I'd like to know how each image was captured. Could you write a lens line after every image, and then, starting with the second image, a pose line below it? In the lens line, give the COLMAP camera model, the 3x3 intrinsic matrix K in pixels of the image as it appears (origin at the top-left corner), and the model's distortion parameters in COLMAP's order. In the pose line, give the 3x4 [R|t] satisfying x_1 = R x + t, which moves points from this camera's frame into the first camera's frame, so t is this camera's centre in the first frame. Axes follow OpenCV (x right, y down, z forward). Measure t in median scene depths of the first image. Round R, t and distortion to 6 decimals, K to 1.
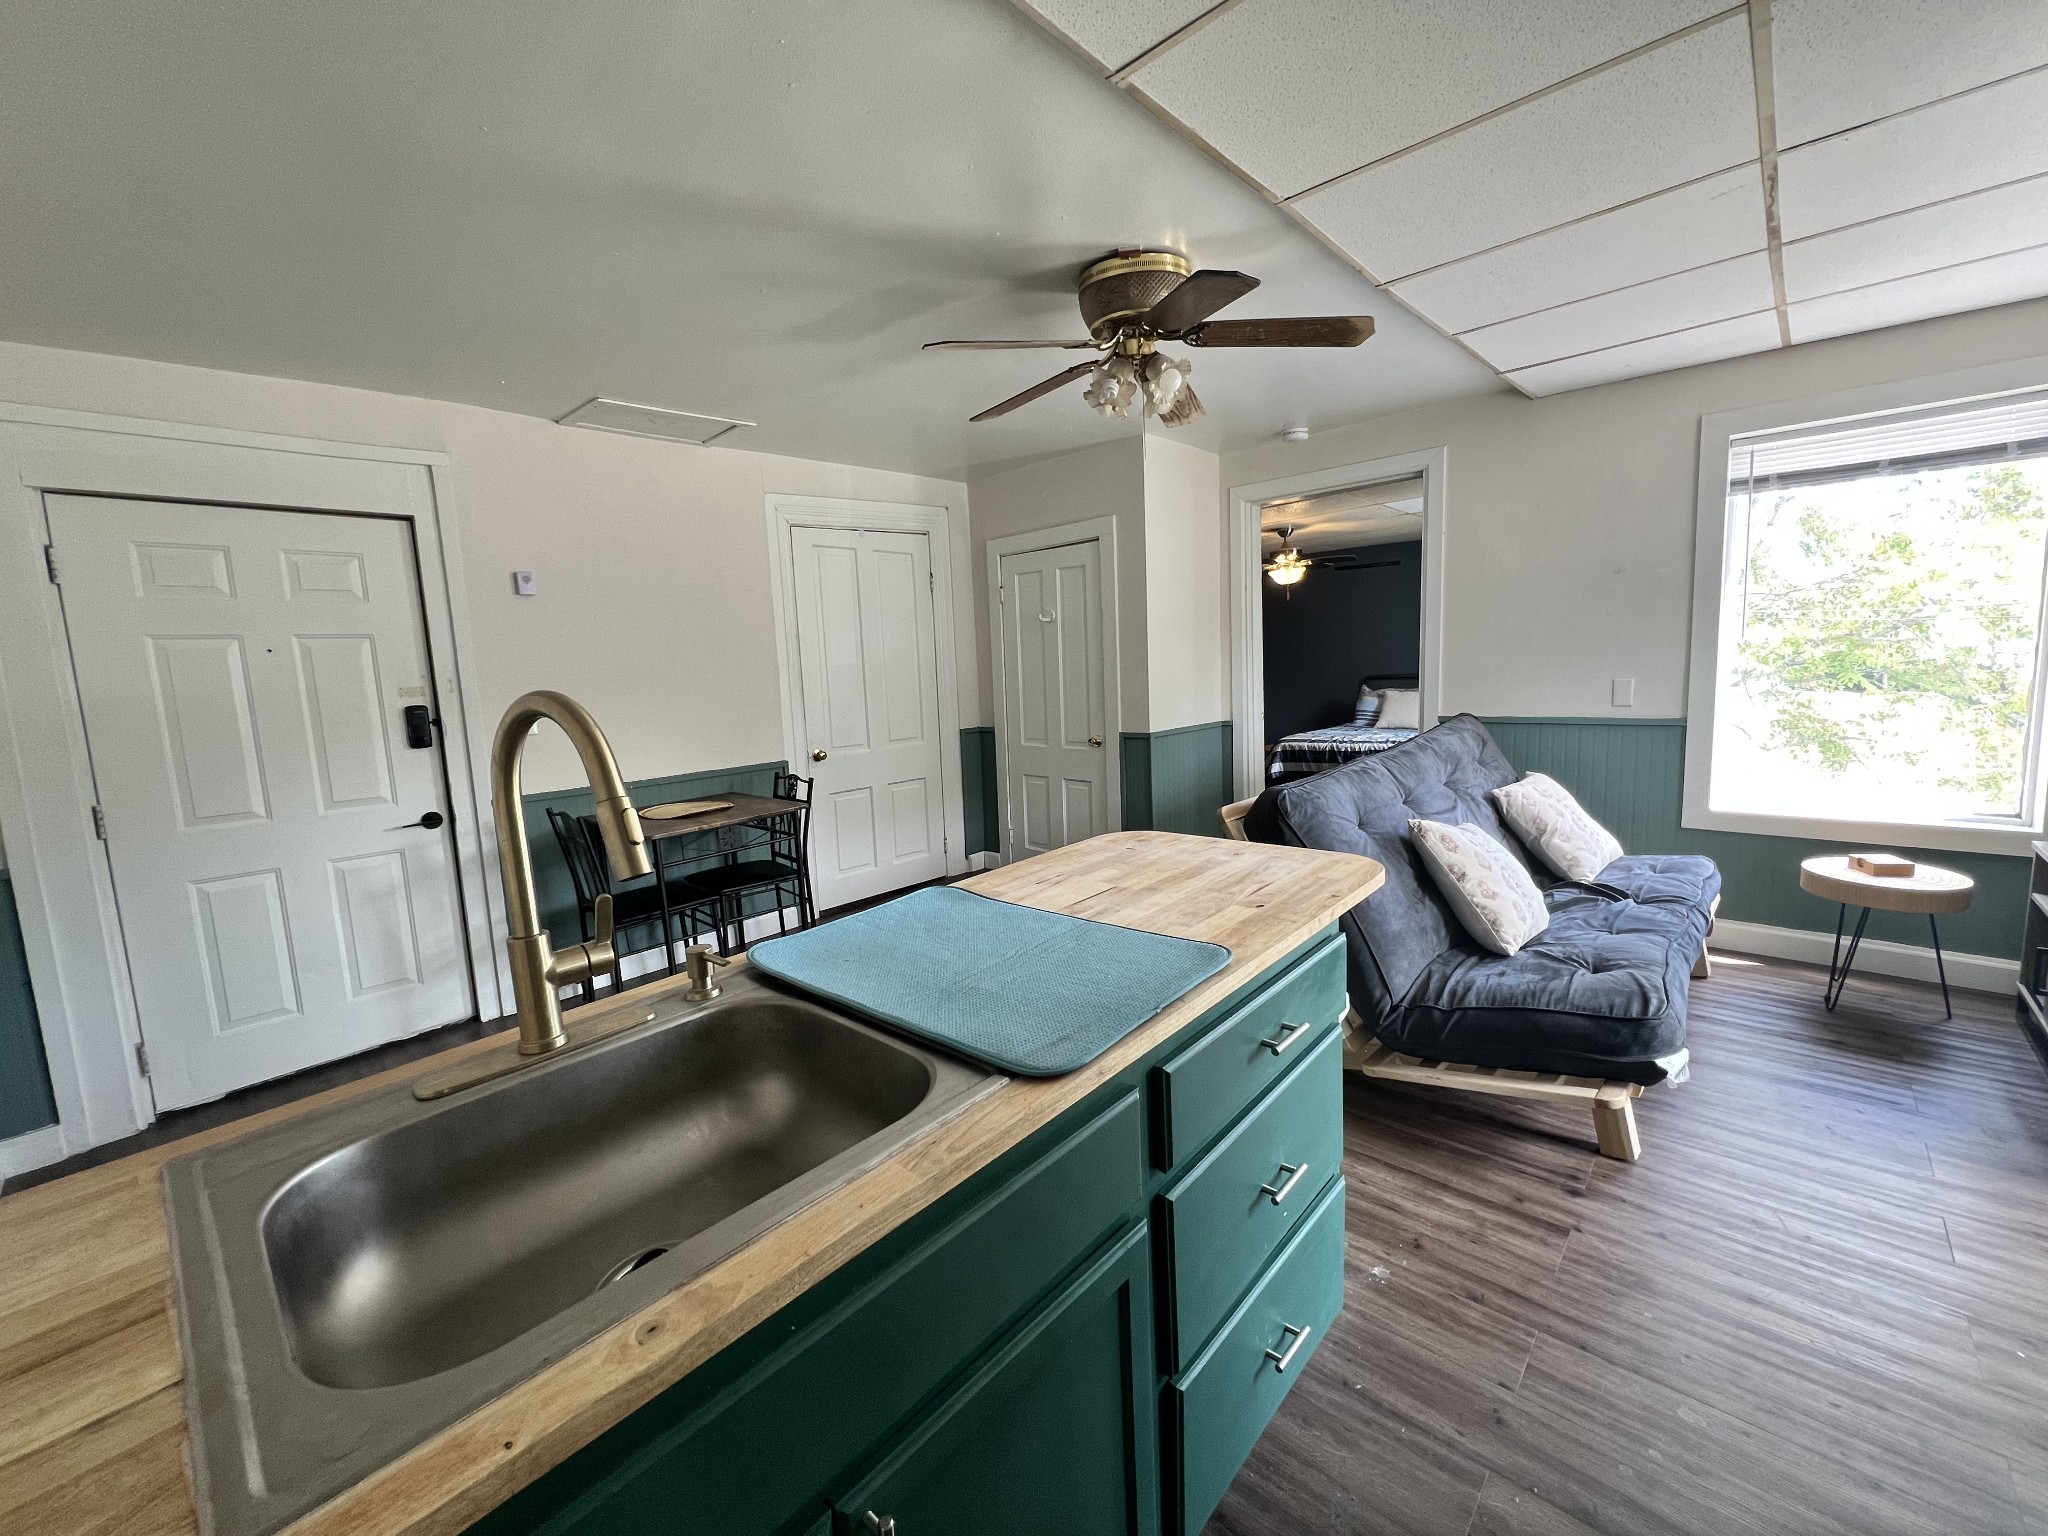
lens RADIAL K [[822.7, 0, 1020.4], [0, 822.7, 773.9], [0, 0, 1]] dist [-0.002895, 0.001251]
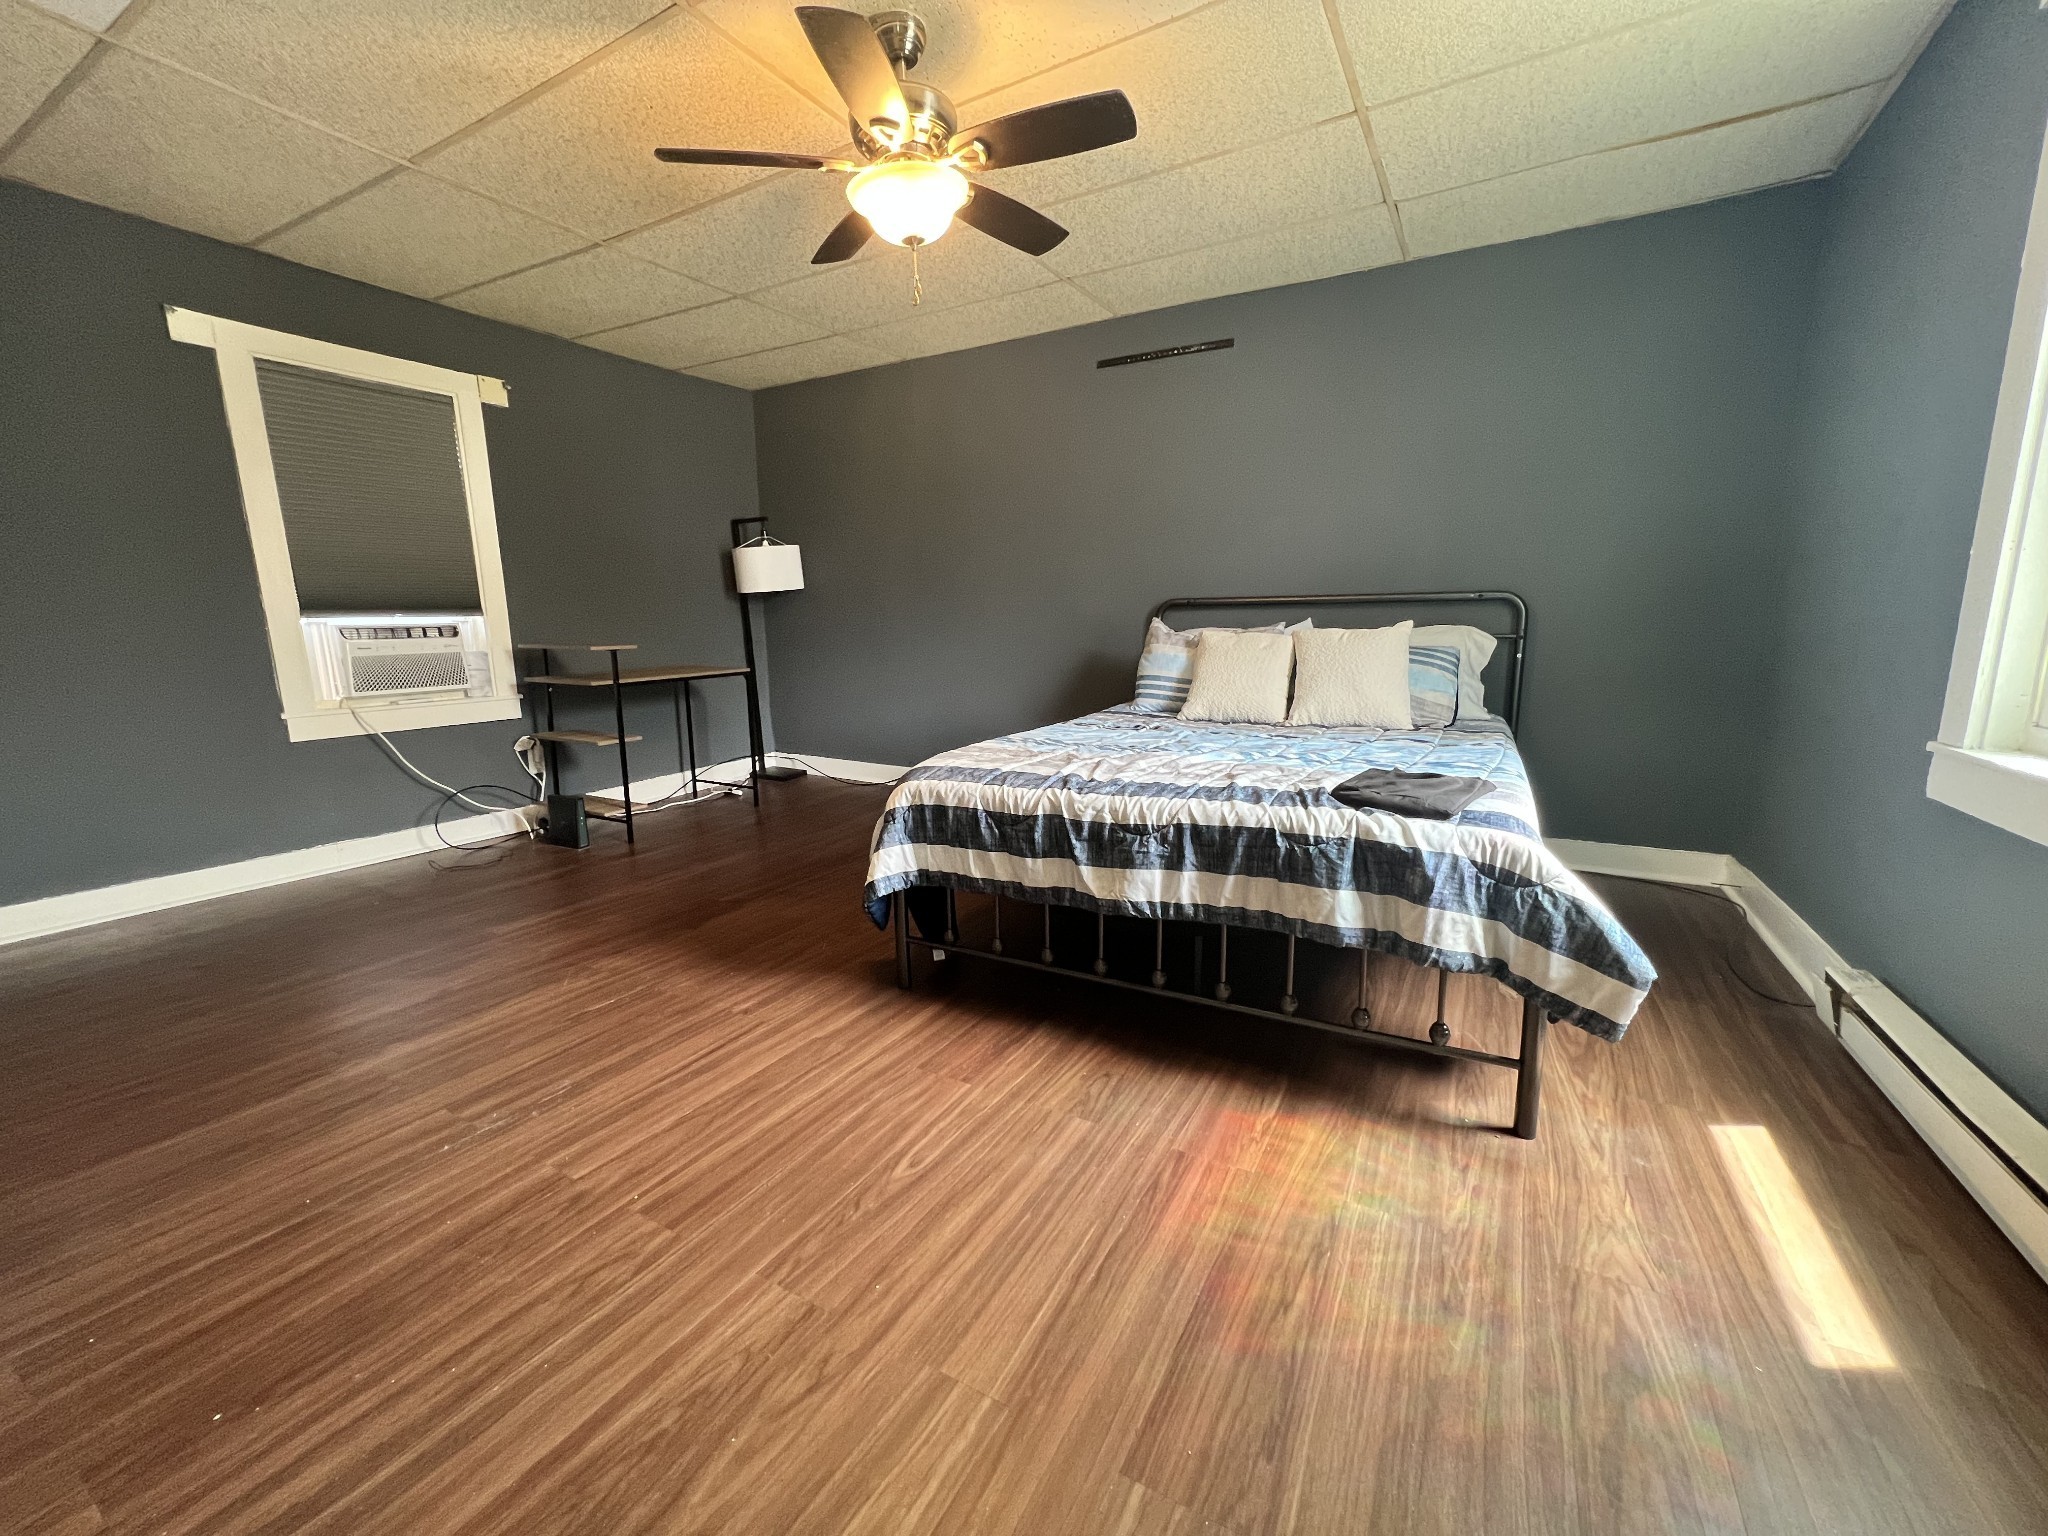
lens RADIAL K [[822.7, 0, 1024.4], [0, 822.7, 766.7], [0, 0, 1]] dist [-0.002895, 0.001251]
pose [[0.972149, -0.016747, 0.233765, 0.275334], [0.005758, 0.998849, 0.047611, -0.056102], [-0.234293, -0.044939, 0.971127, 0.657798]]
